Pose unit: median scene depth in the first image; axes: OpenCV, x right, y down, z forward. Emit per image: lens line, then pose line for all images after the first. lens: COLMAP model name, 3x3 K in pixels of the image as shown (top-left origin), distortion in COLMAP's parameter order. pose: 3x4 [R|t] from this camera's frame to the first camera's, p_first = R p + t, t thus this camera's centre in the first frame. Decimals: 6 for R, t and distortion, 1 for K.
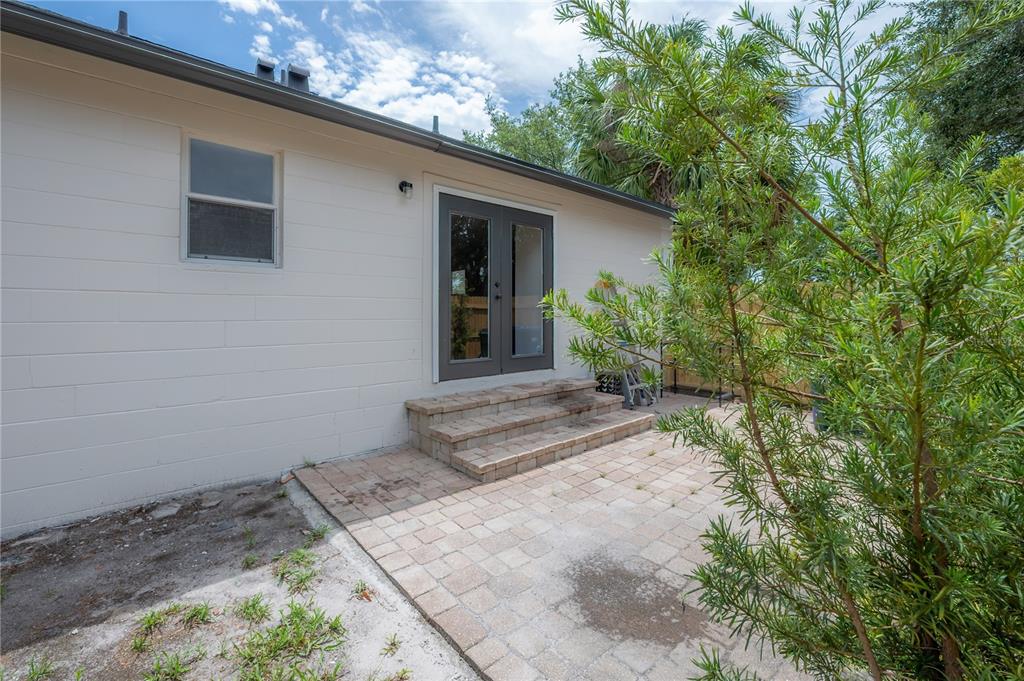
lens RADIAL K [[412.7, 0, 511.6], [0, 412.7, 315.8], [0, 0, 1]] dist [-0.000158, 0.000002]
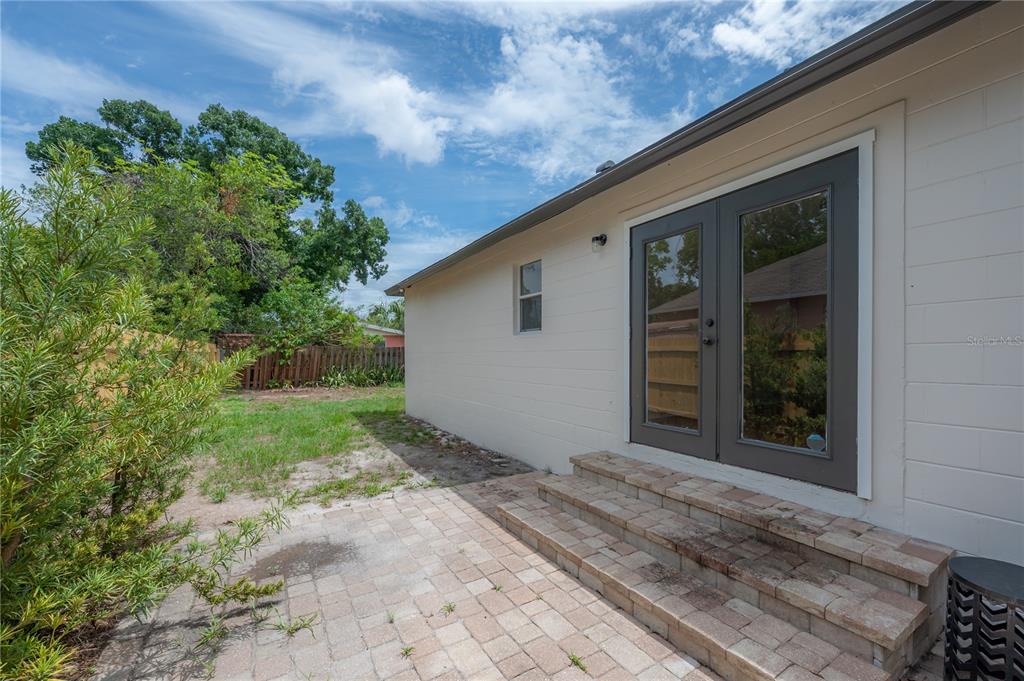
lens RADIAL K [[409.7, 0, 513.0], [0, 409.7, 364.7], [0, 0, 1]] dist [-0.000490, -0.000063]
pose [[-0.151937, 0.021660, -0.988153, 1.053841], [0.001185, 0.999763, 0.021733, -0.037849], [0.988390, 0.002131, -0.151926, 1.276807]]
